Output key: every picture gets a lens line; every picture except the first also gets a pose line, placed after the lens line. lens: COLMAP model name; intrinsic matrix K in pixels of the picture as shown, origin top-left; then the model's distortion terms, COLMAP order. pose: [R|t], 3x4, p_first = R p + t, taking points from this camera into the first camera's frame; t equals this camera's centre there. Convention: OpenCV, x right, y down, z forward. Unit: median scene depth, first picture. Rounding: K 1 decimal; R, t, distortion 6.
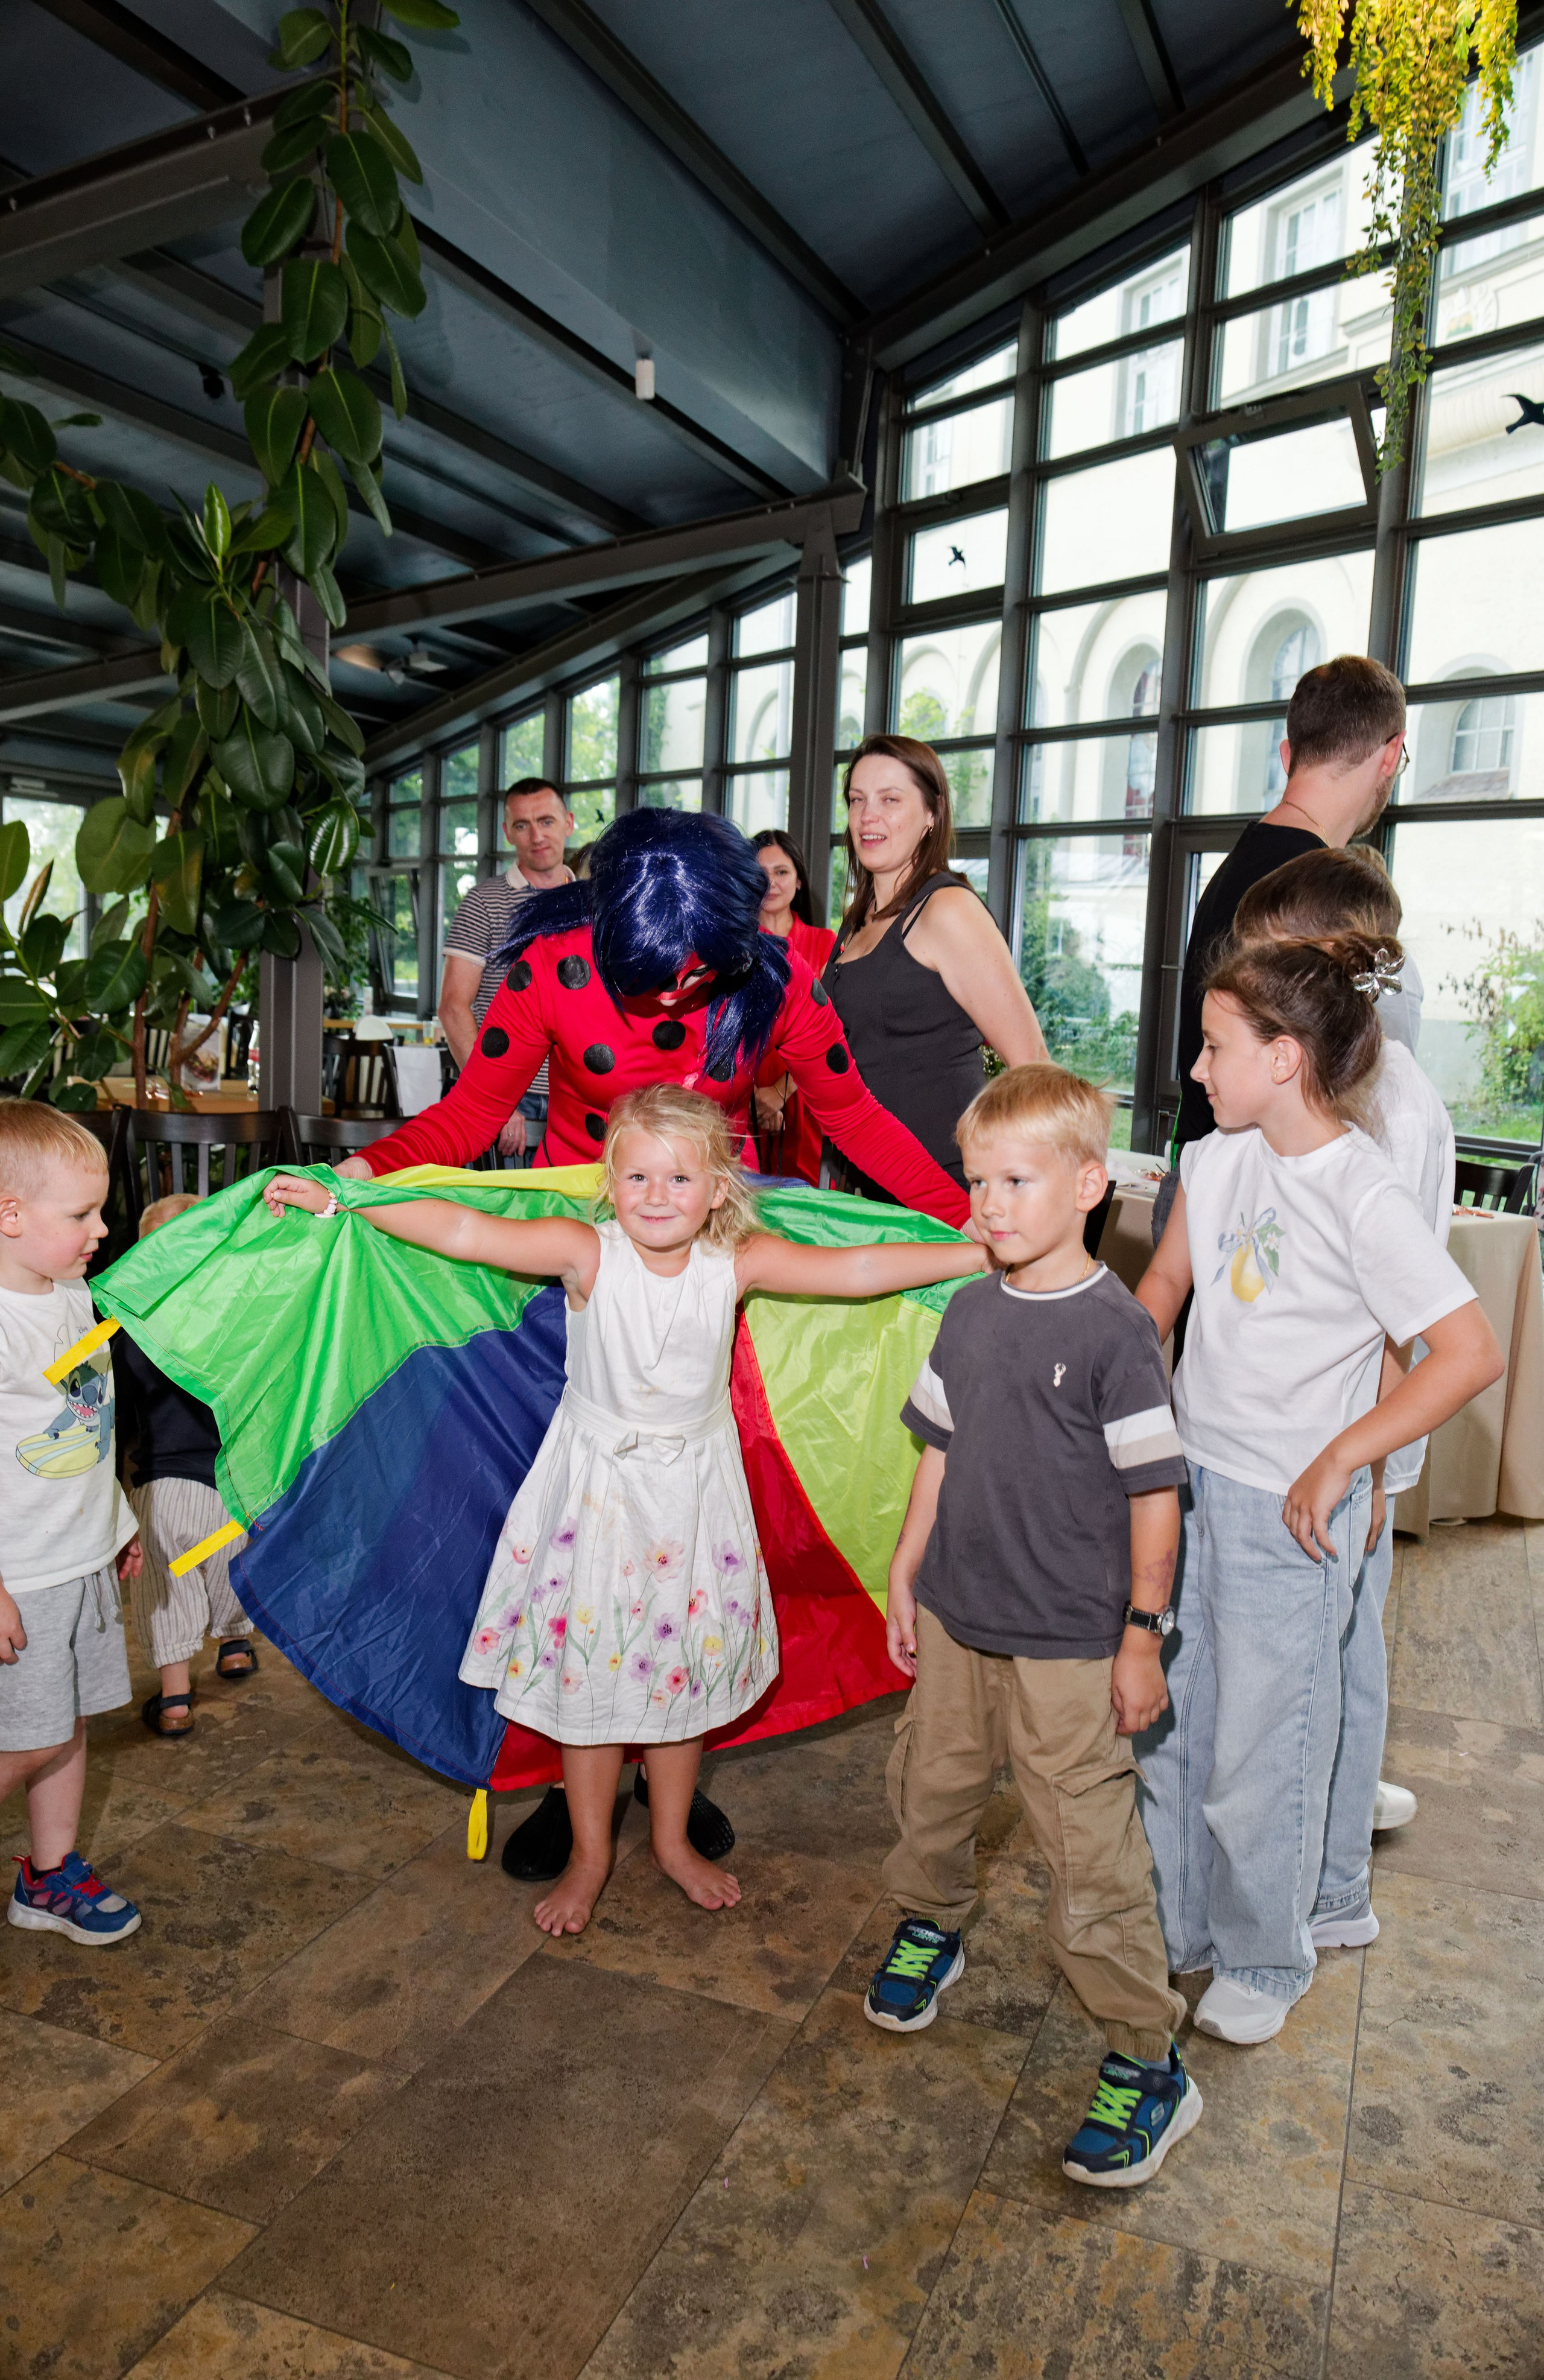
lens RADIAL K [[1855.2, 0, 744.9], [0, 1855.2, 1137.5], [0, 0, 1]] dist [-0.011212, -0.008635]
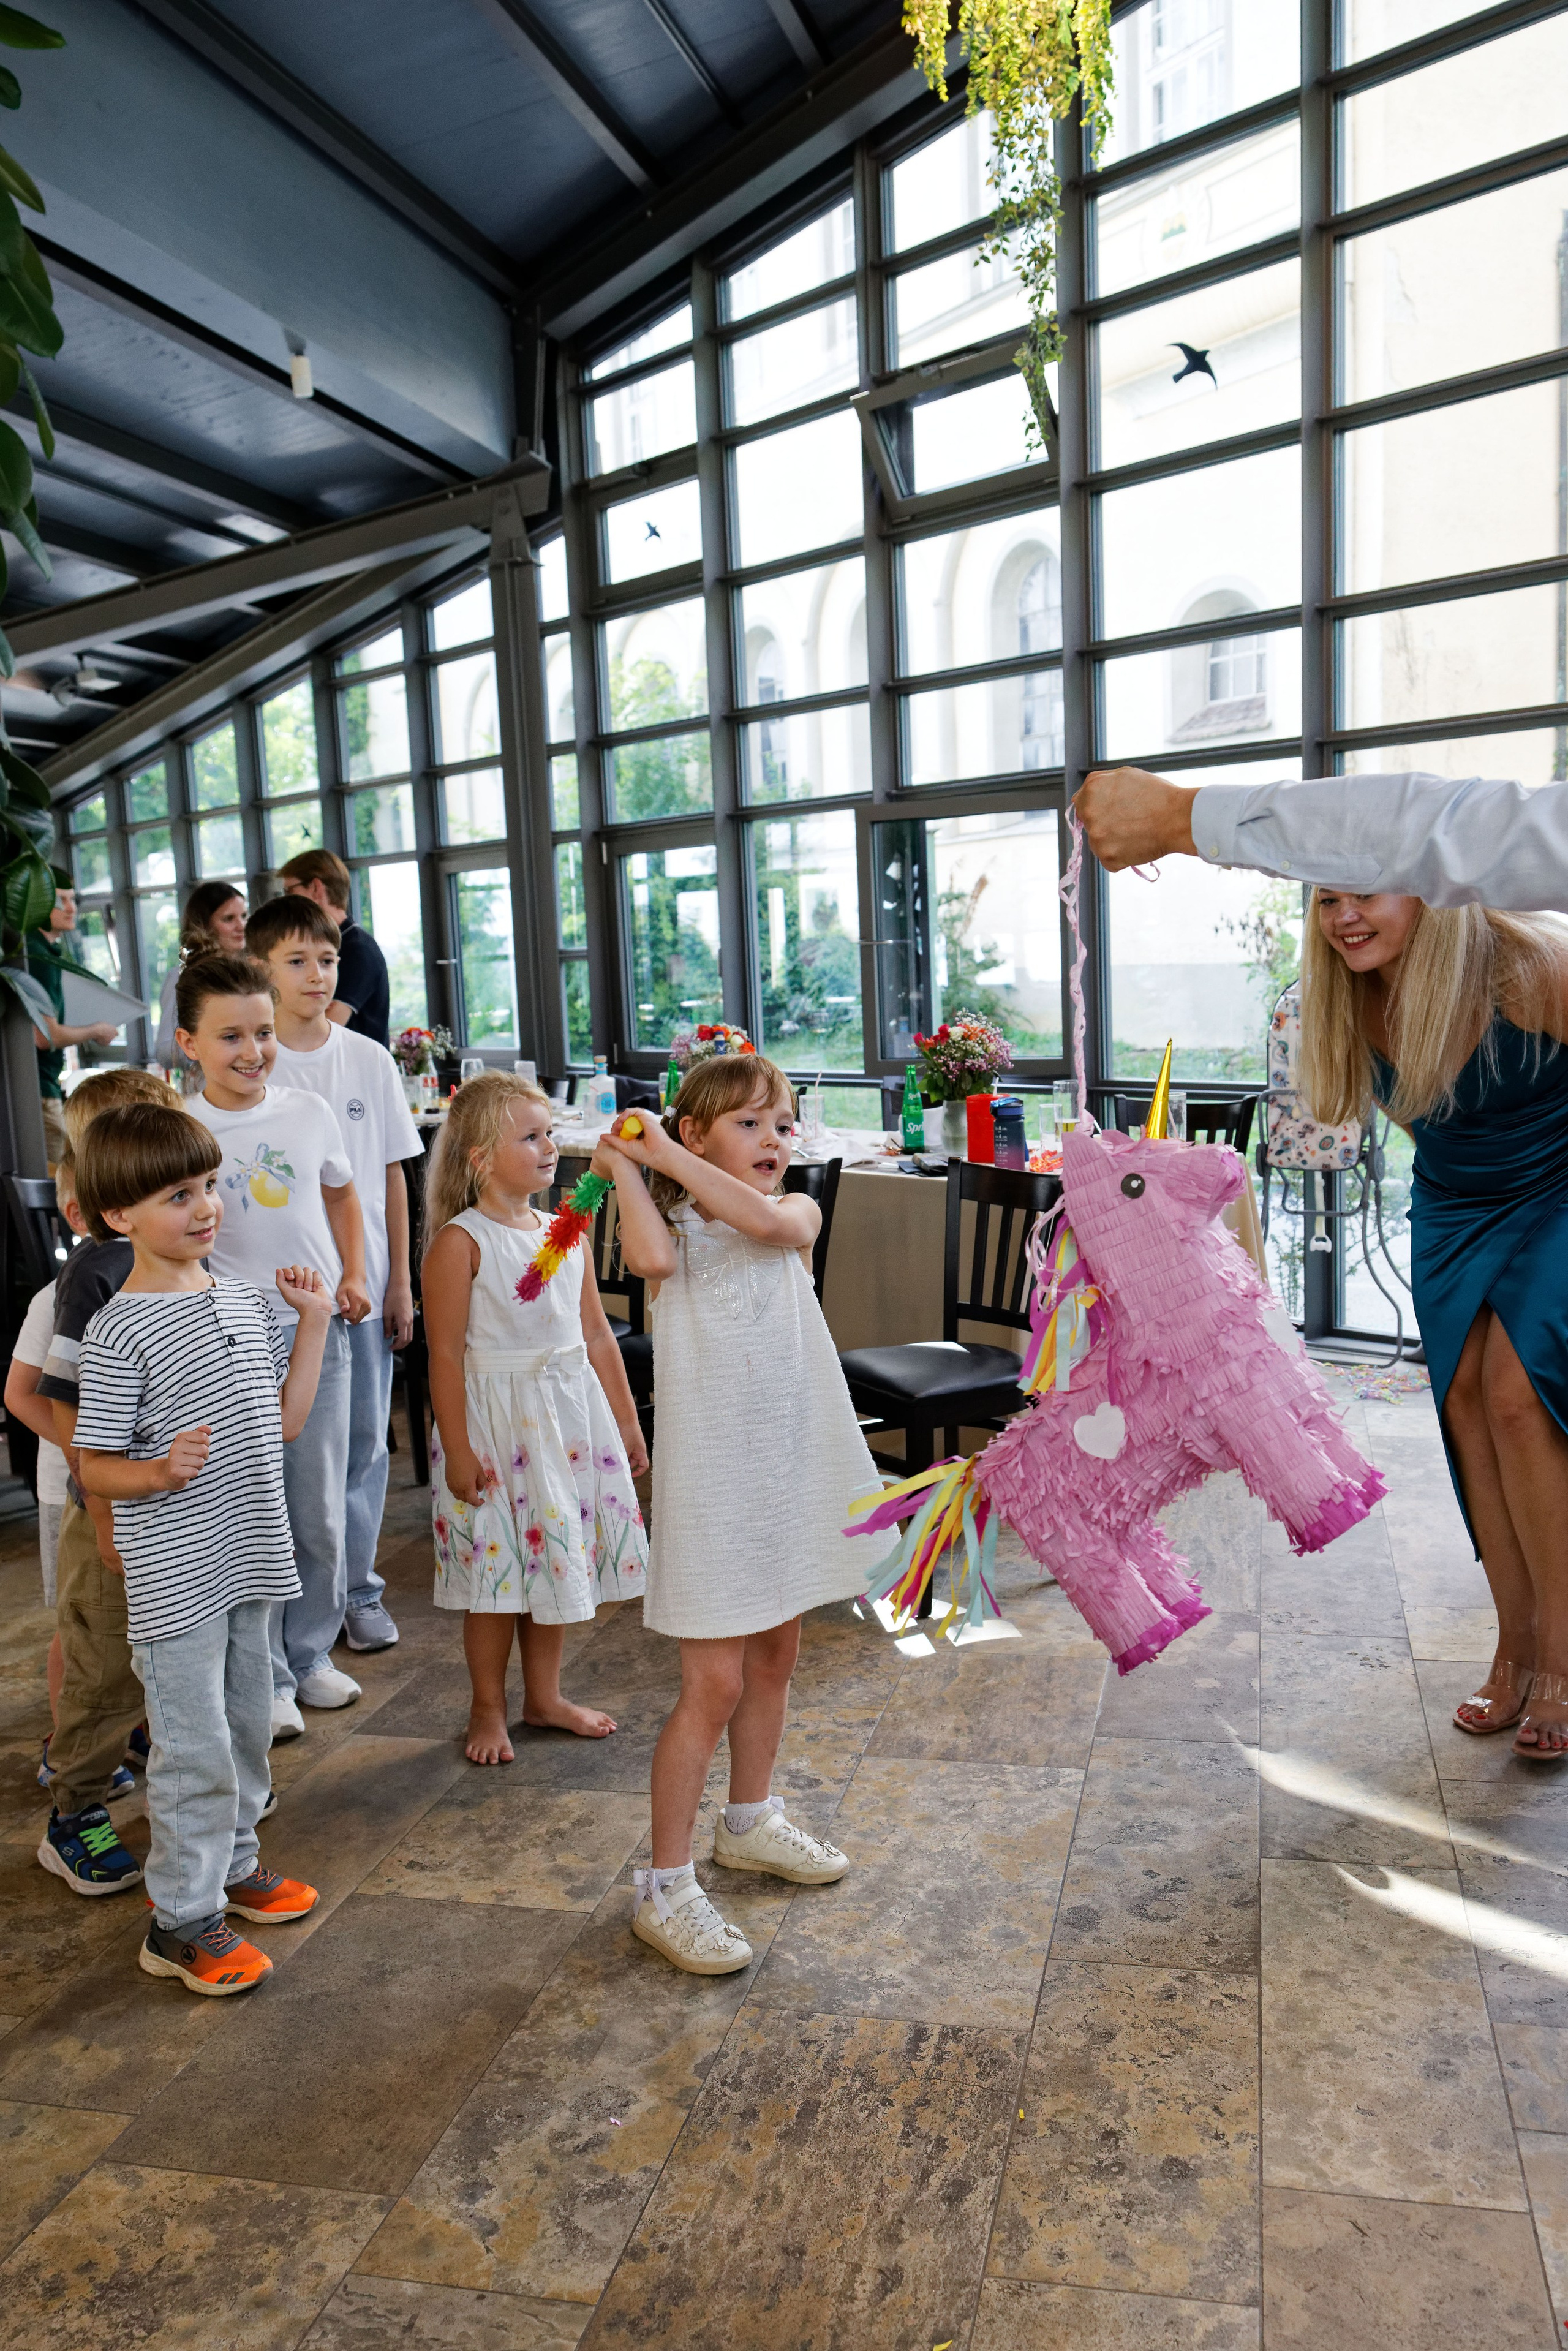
lens RADIAL K [[2051.7, 0, 738.4], [0, 2051.7, 1211.9], [0, 0, 1]] dist [-0.002506, -0.012945]
pose [[0.988593, -0.105774, 0.107222, 0.009607], [0.102571, 0.994110, 0.034980, 0.004068], [-0.110290, -0.023583, 0.993620, -0.082632]]
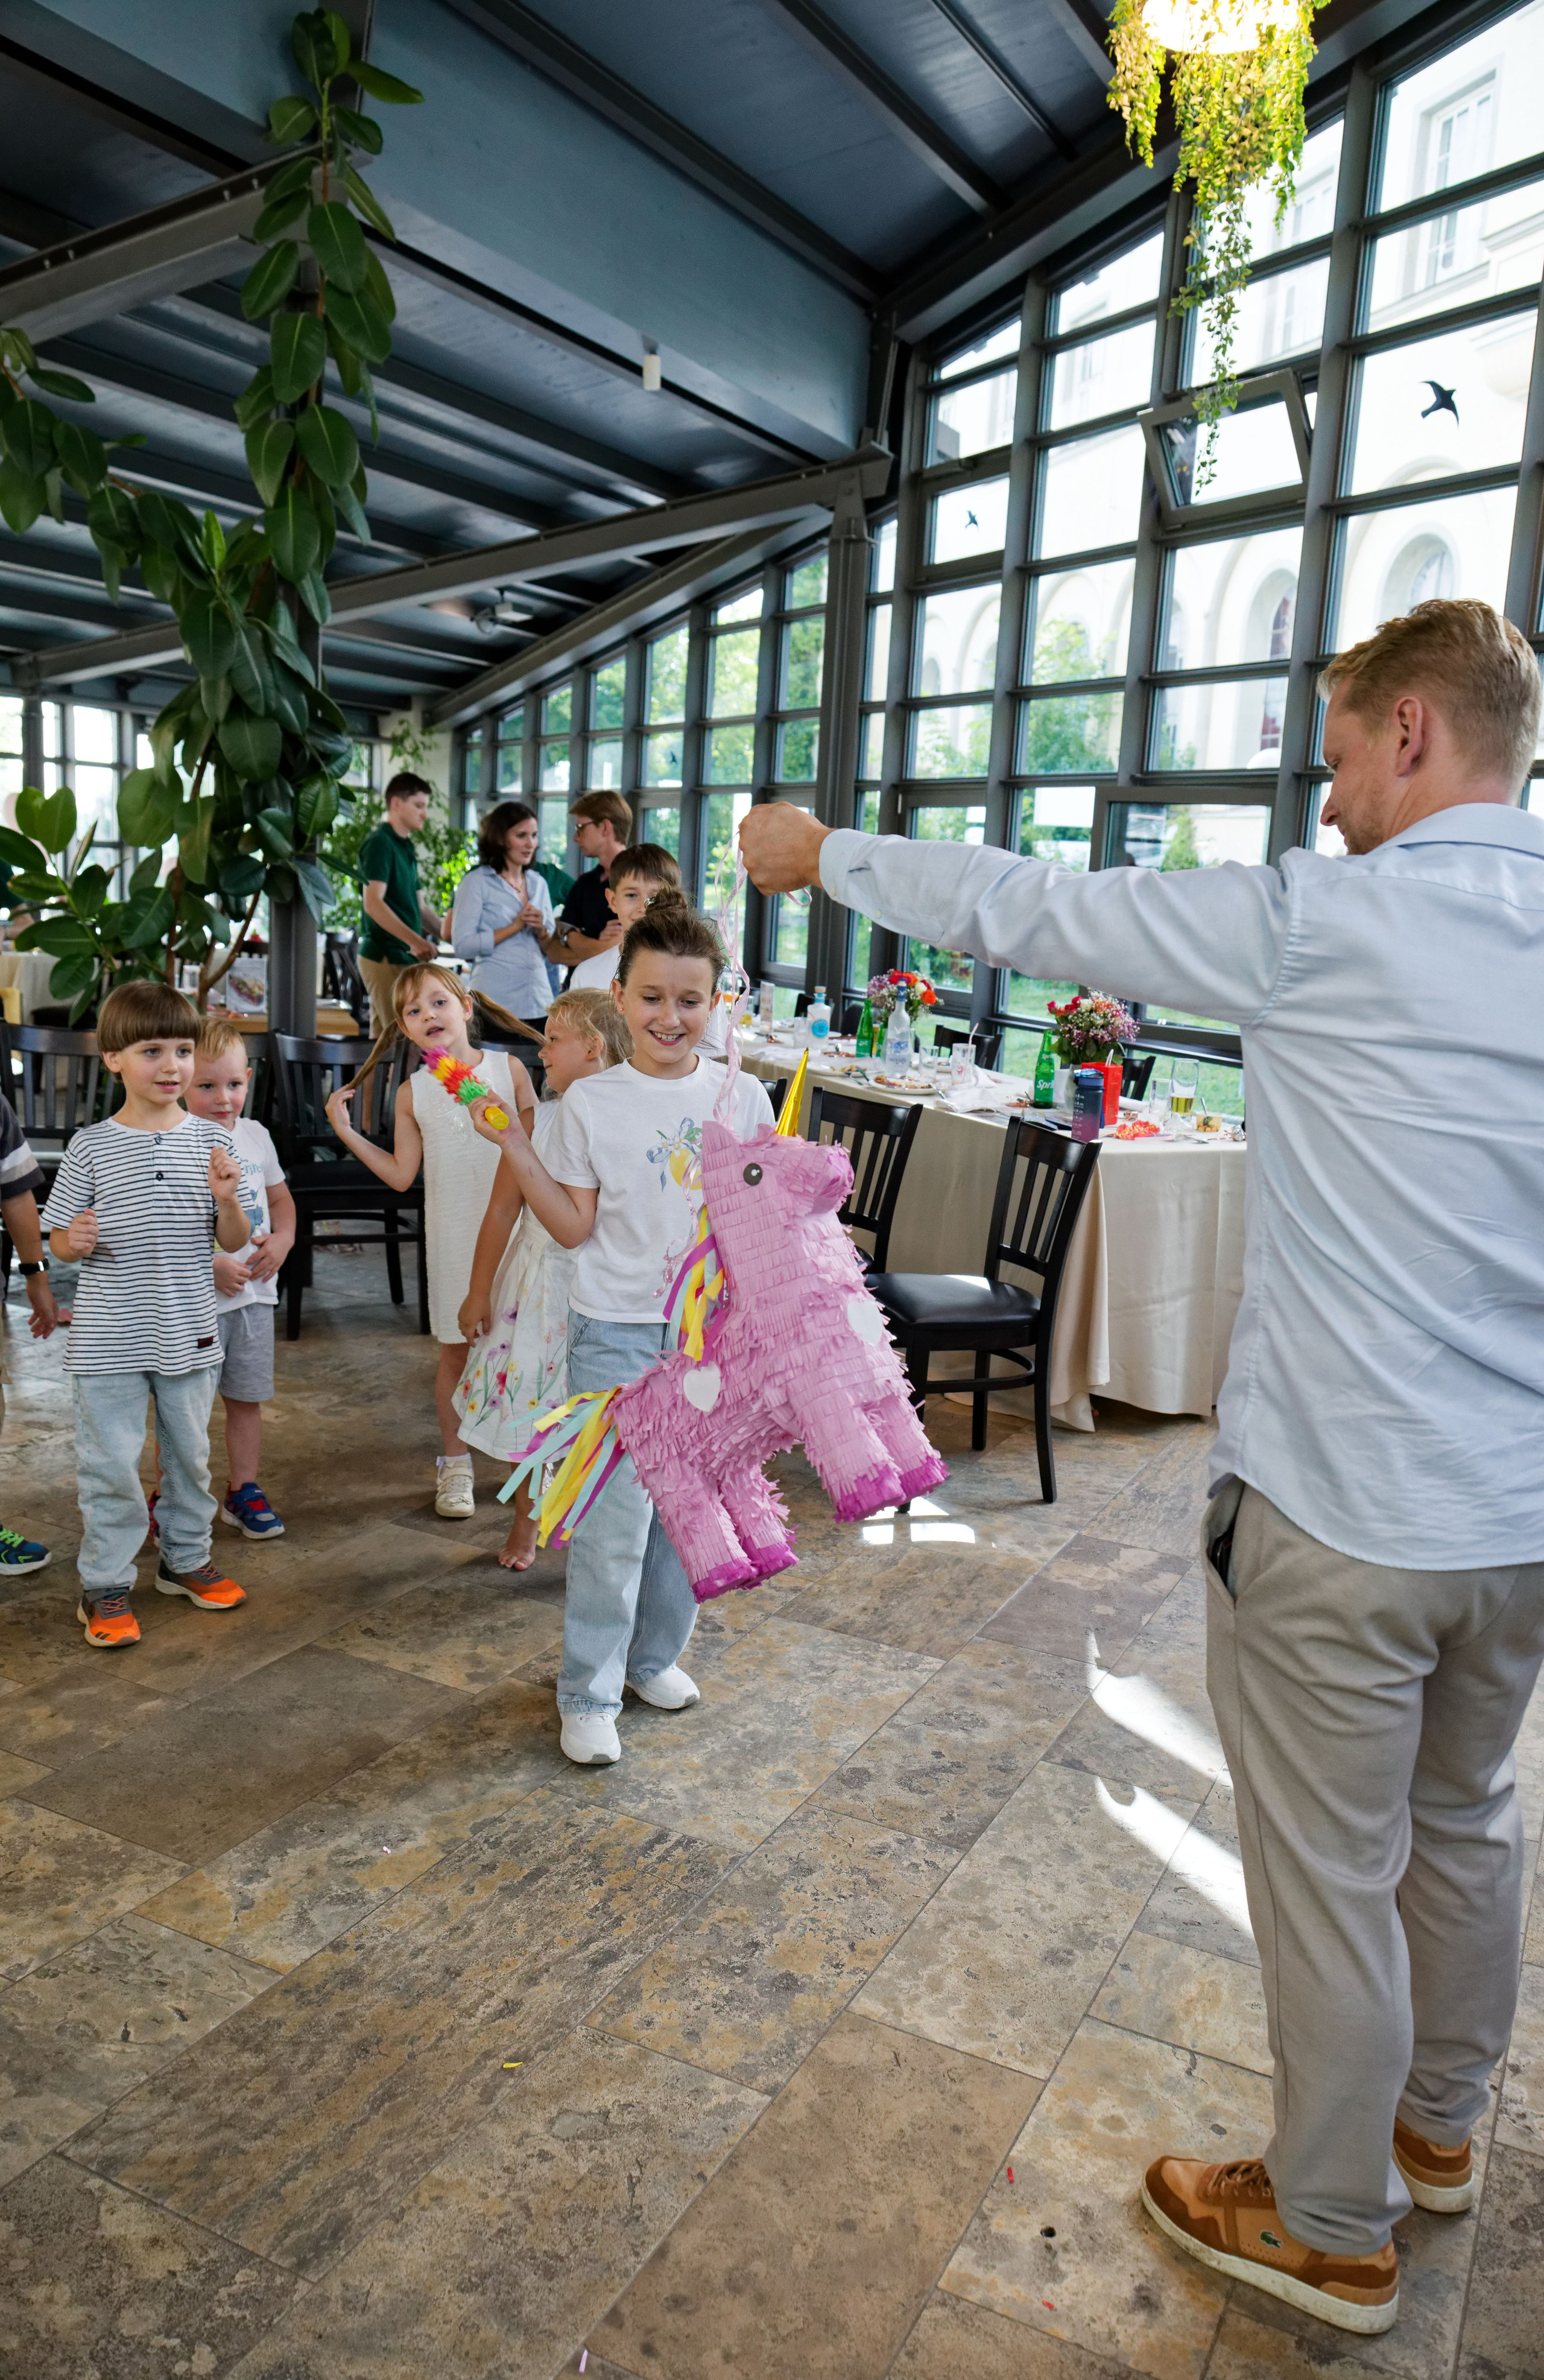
lens RADIAL K [[1855.2, 0, 717.5], [0, 1855.2, 1161.2], [0, 0, 1]] dist [-0.011212, -0.008635]
pose [[0.994138, 0.024192, -0.105379, 0.112496], [-0.018402, 0.998285, 0.055576, -0.002710], [0.106543, -0.053311, 0.992878, -0.114648]]
